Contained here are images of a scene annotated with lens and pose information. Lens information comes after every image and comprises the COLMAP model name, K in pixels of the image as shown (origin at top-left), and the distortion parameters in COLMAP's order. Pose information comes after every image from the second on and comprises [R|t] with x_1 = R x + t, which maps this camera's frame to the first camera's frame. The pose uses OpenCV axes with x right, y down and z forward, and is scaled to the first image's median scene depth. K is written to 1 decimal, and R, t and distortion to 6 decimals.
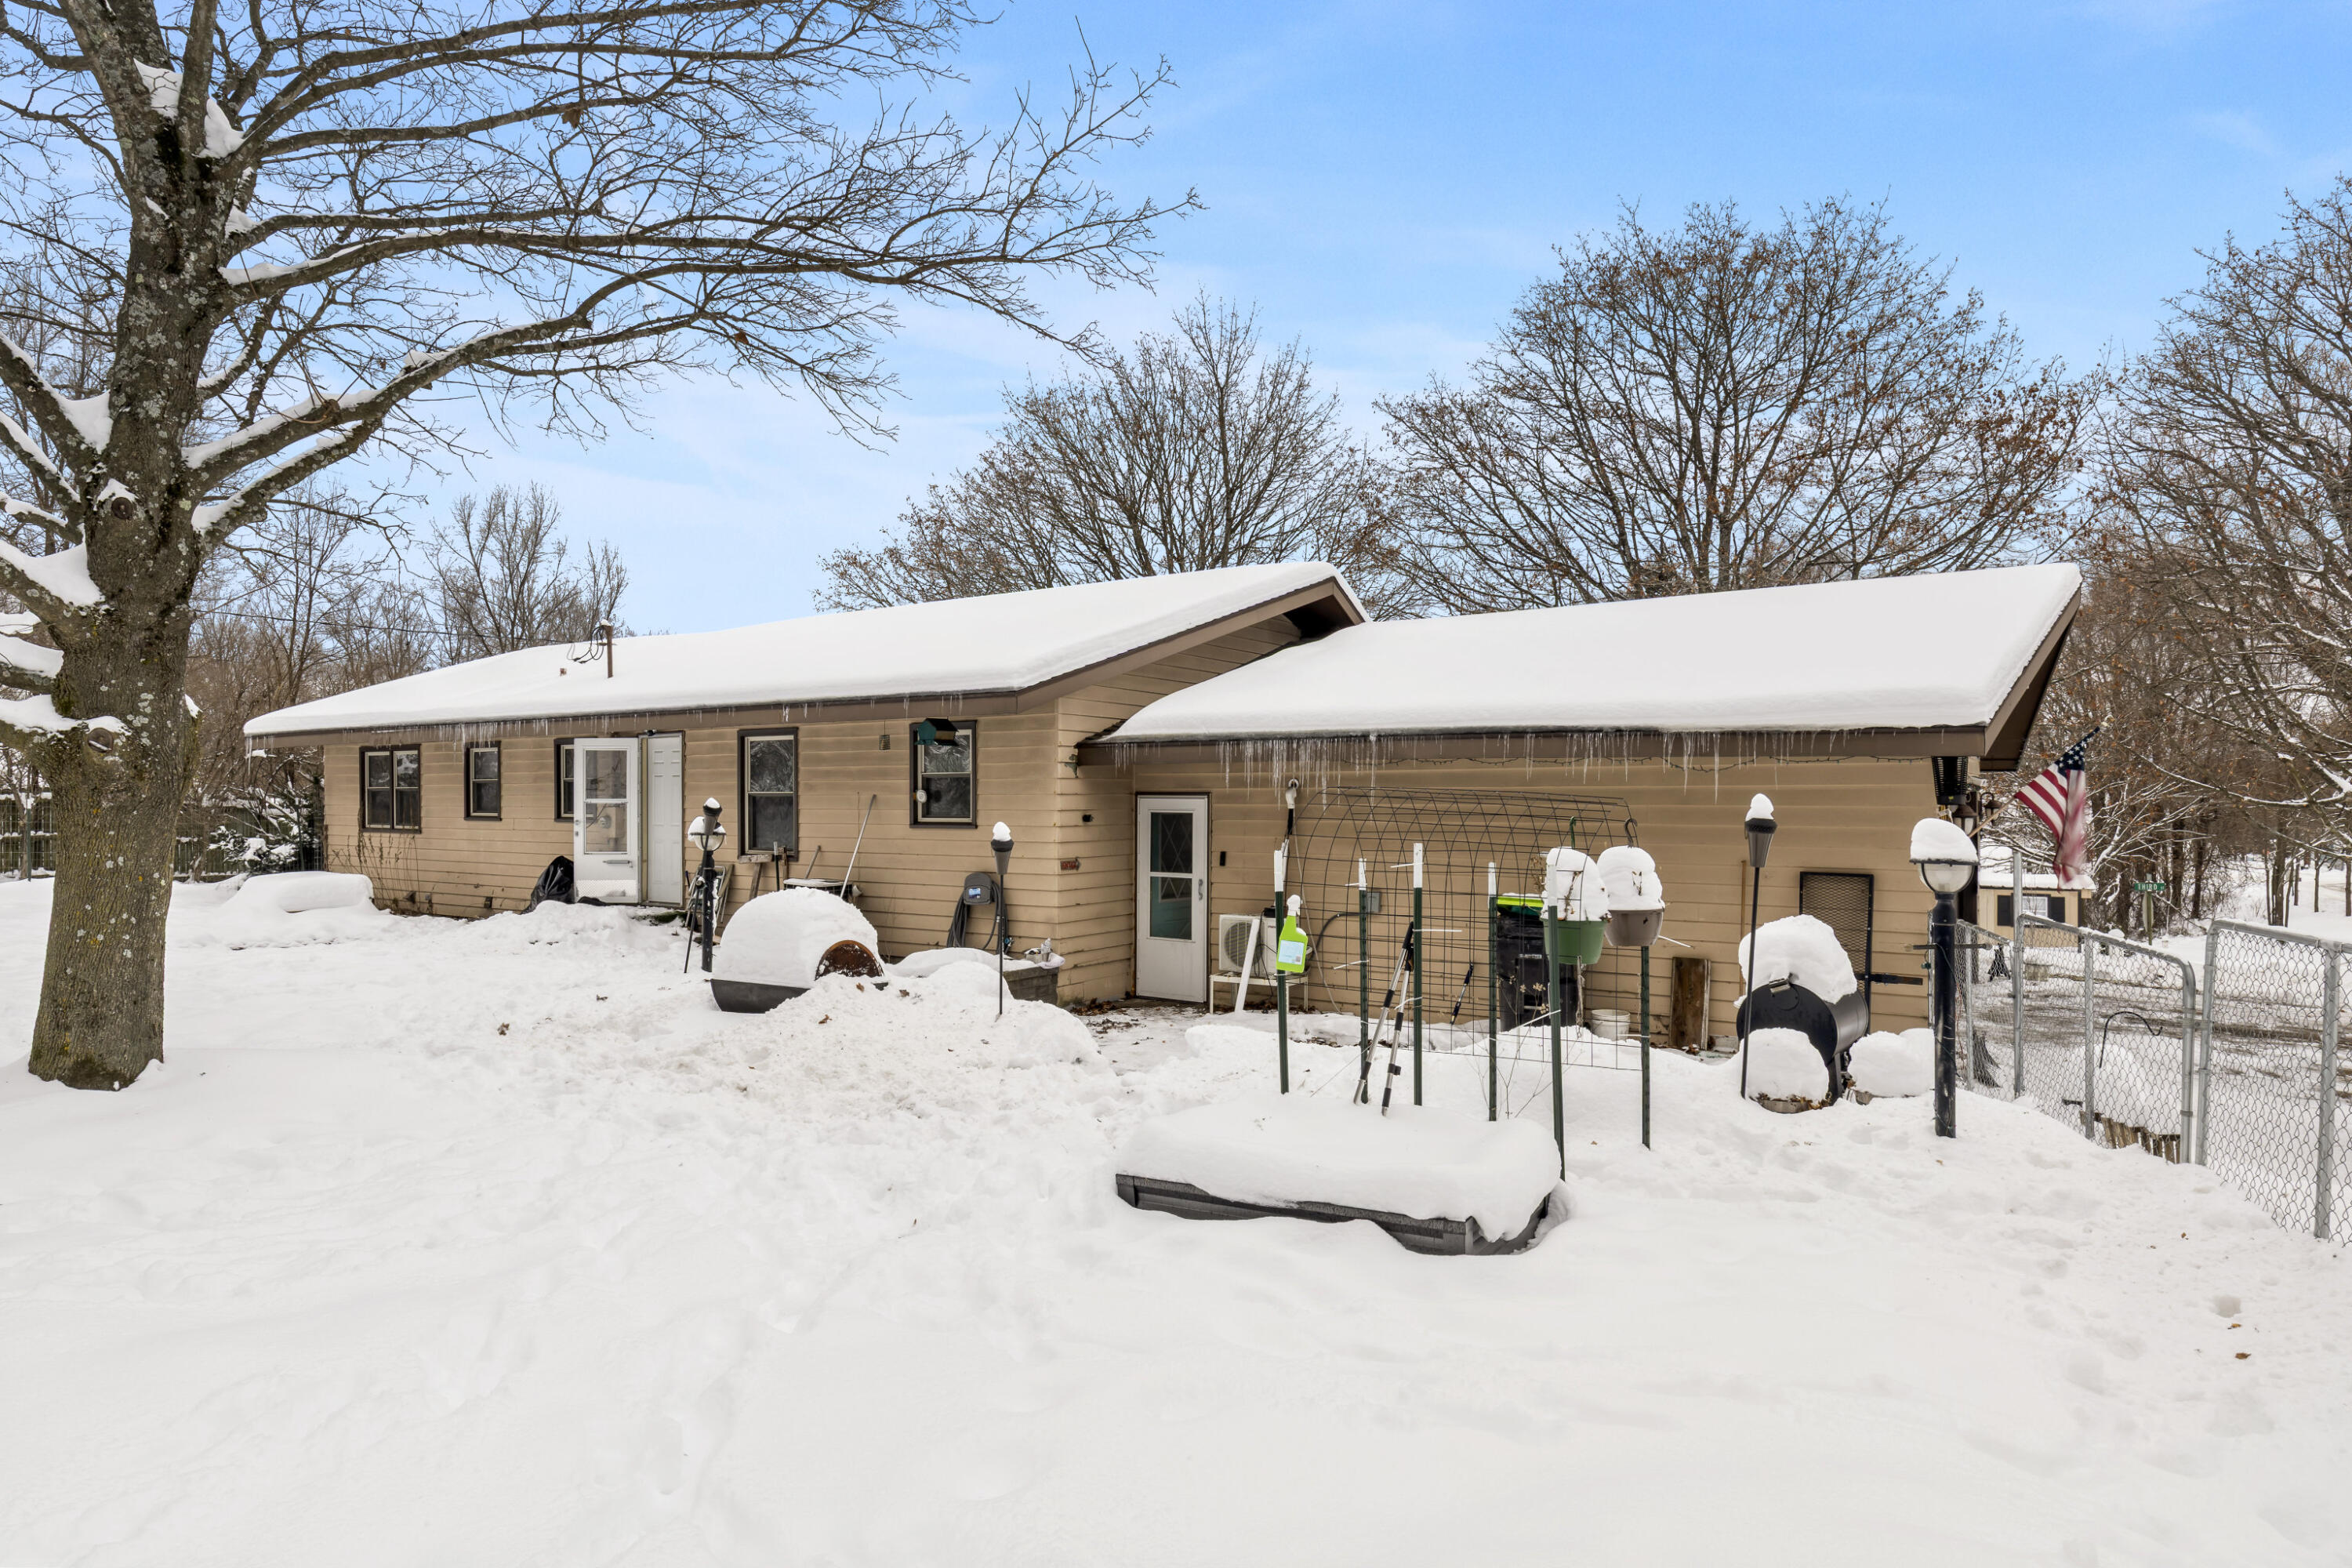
lens RADIAL K [[1346.4, 0, 1170.2], [0, 1346.4, 792.2], [0, 0, 1]] dist [0.004546, 0.000068]
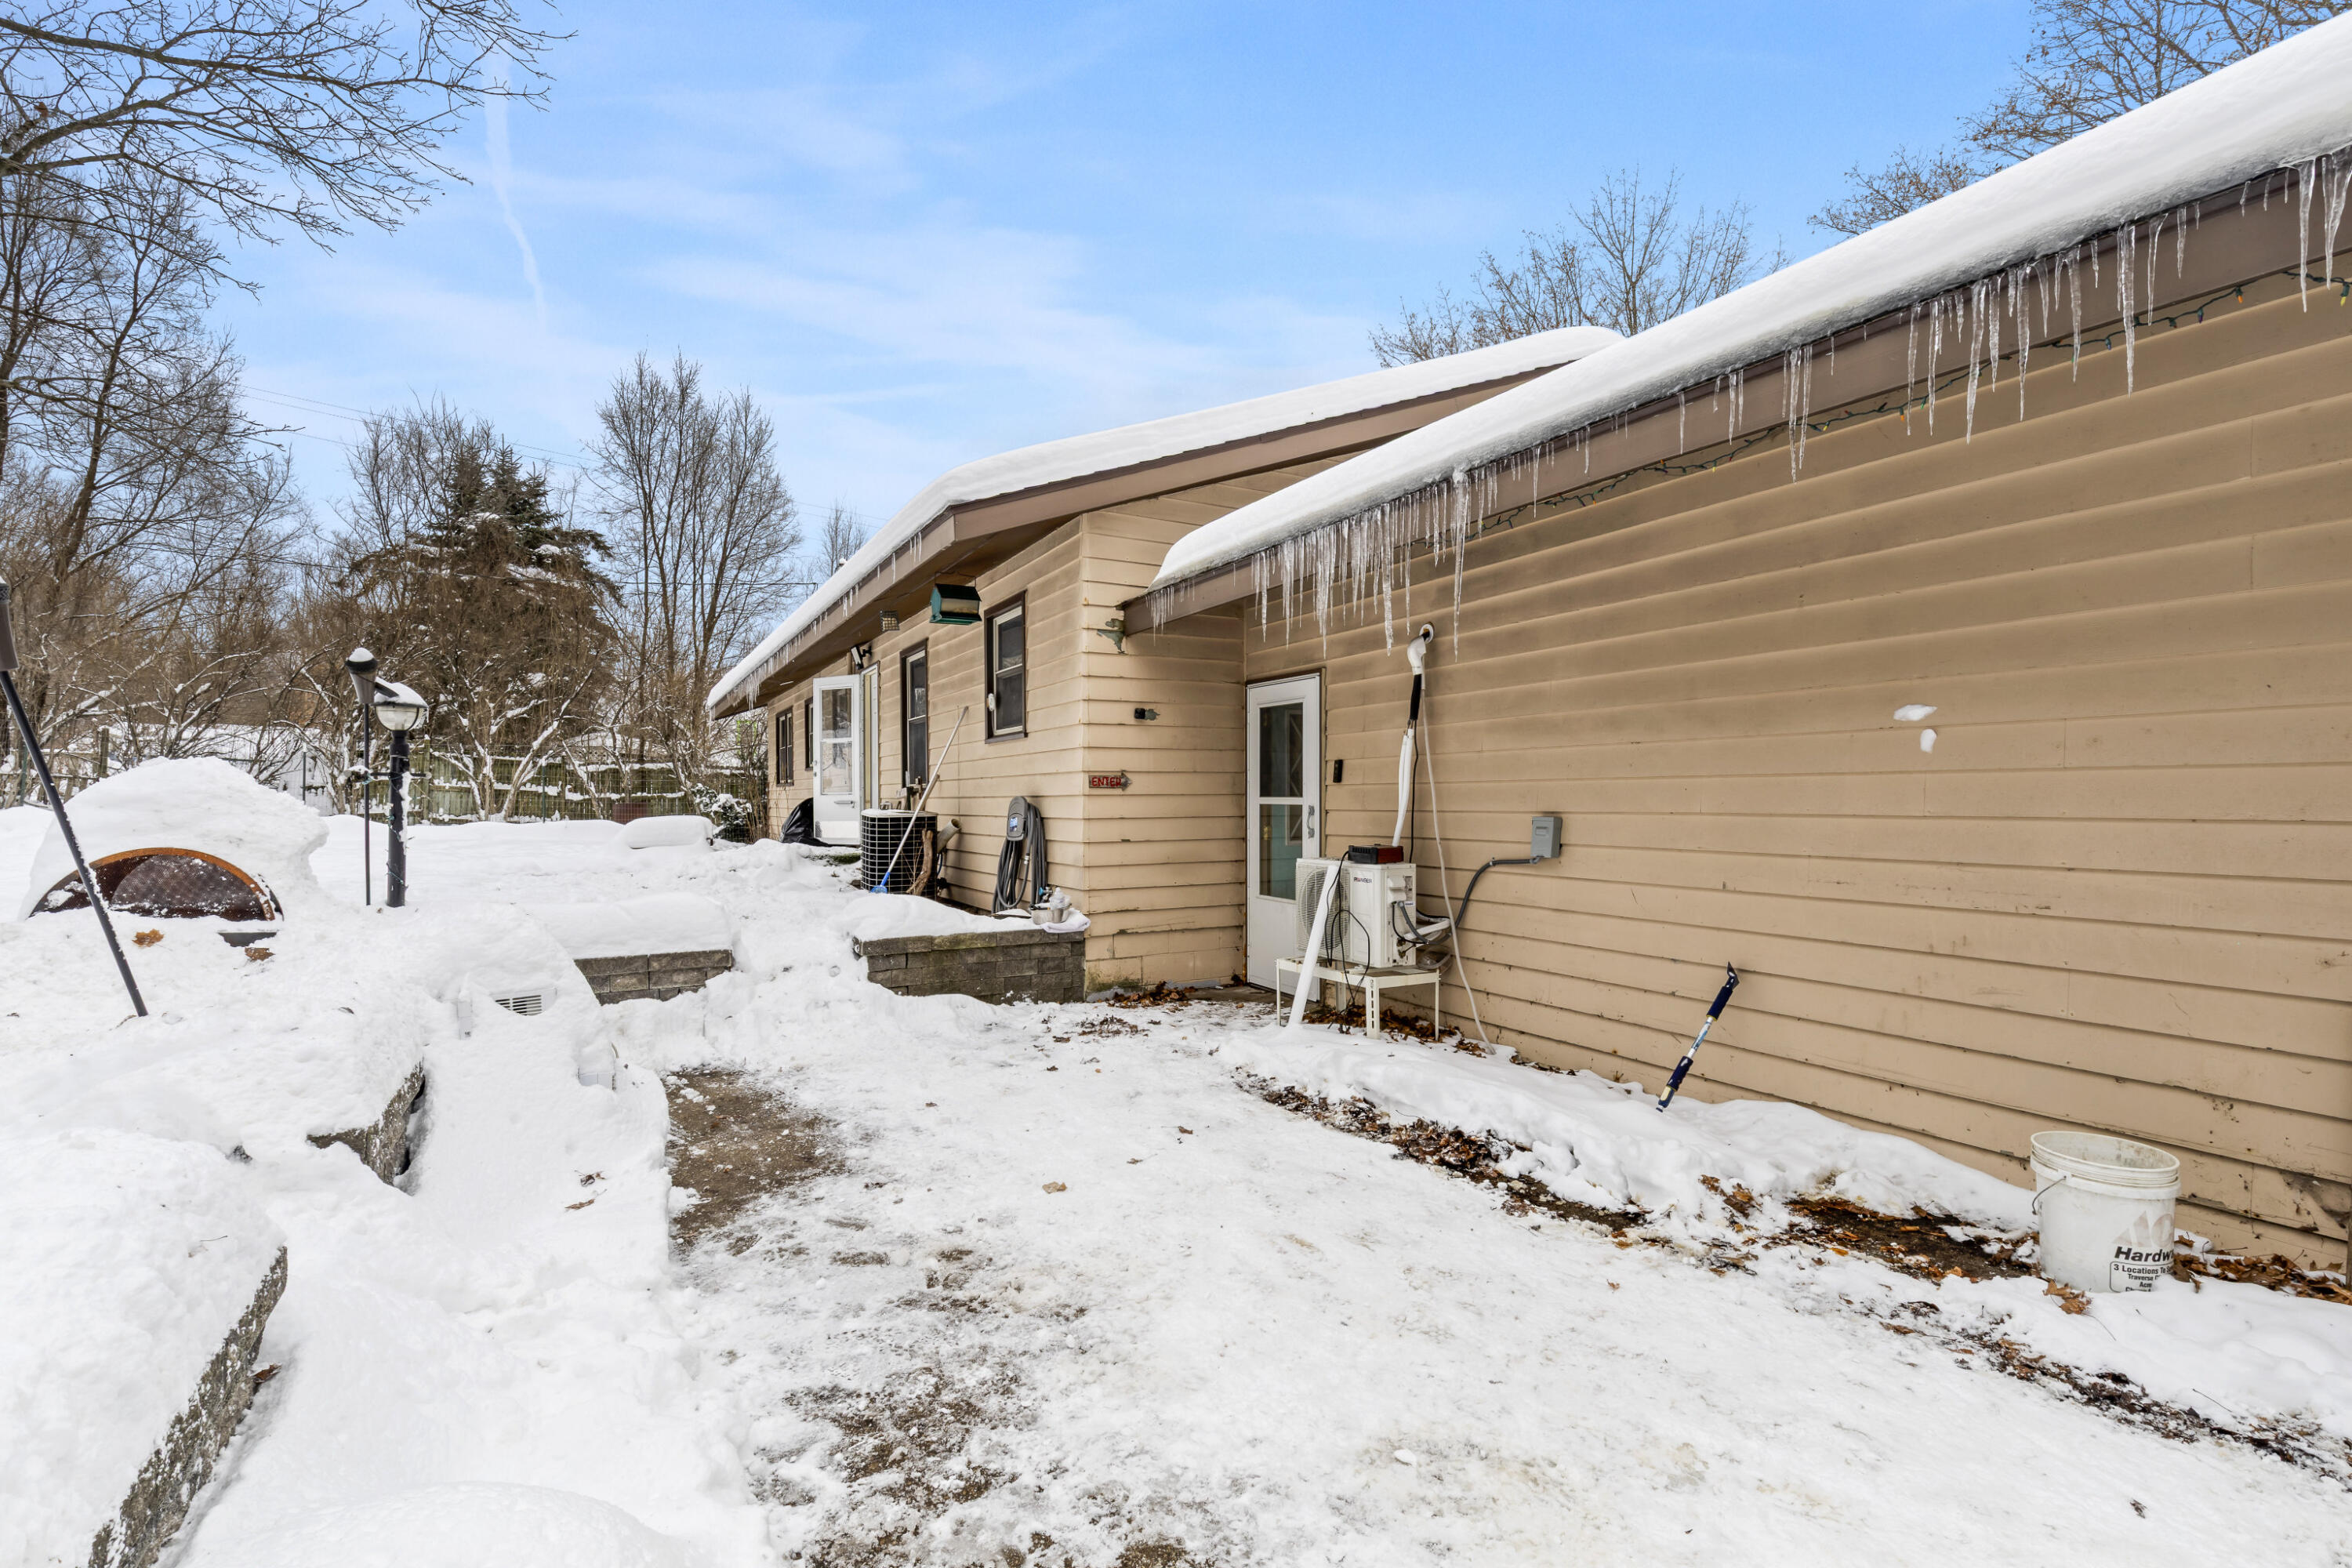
lens RADIAL K [[1049.5, 0, 1188.6], [0, 1049.5, 783.2], [0, 0, 1]] dist [0.004481, 0.000334]
pose [[0.880267, -0.013101, -0.474298, 0.206401], [0.006859, 0.999866, -0.014888, 0.061565], [0.474430, 0.009852, 0.880238, 0.542350]]
